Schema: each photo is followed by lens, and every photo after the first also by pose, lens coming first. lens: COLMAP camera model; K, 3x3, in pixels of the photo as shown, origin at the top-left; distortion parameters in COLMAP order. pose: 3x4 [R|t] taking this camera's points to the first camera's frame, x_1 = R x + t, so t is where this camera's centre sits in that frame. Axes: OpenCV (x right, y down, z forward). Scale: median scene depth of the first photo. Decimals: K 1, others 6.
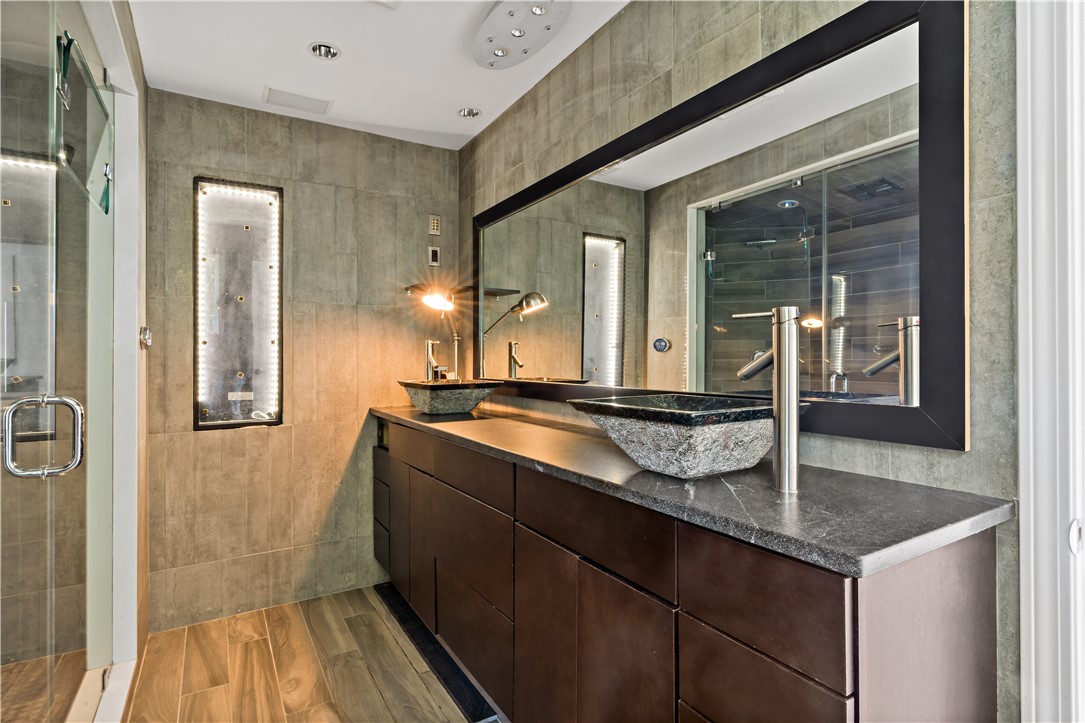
lens RADIAL K [[540.7, 0, 542.1], [0, 540.7, 362.8], [0, 0, 1]] dist [-0.001888, -0.000076]
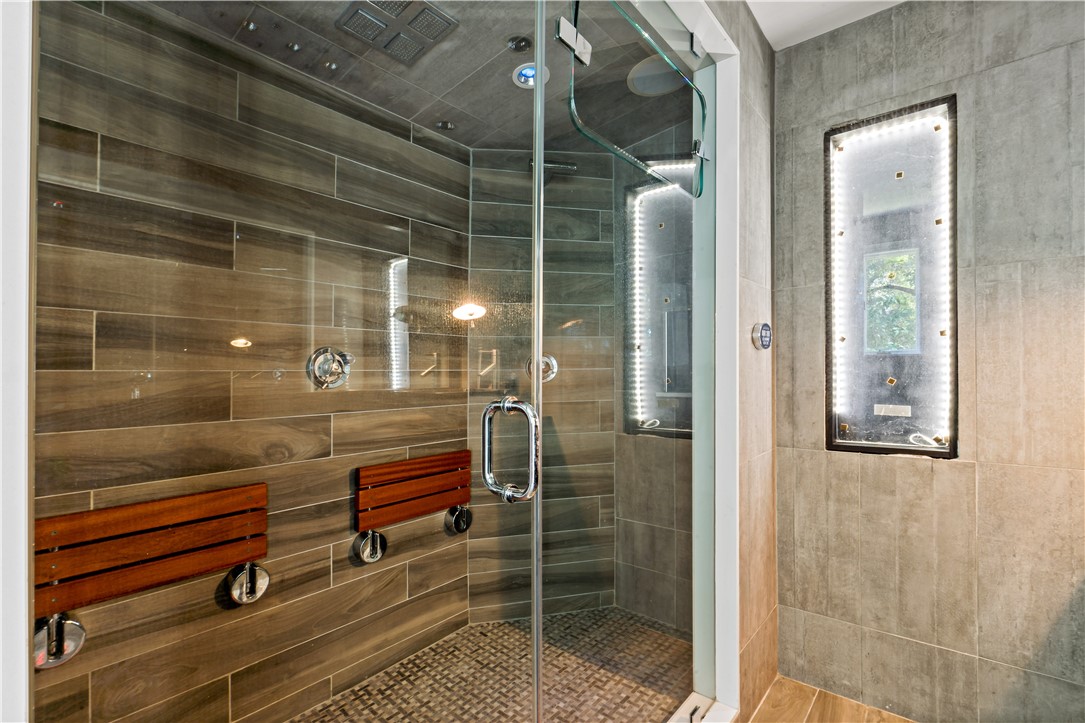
lens RADIAL K [[498.5, 0, 541.2], [0, 498.5, 370.1], [0, 0, 1]] dist [-0.004476, 0.002322]
pose [[0.318754, -0.002678, -0.947834, -0.076696], [0.002576, 0.999995, -0.001959, 0.007966], [0.947834, -0.001817, 0.318759, 0.350340]]
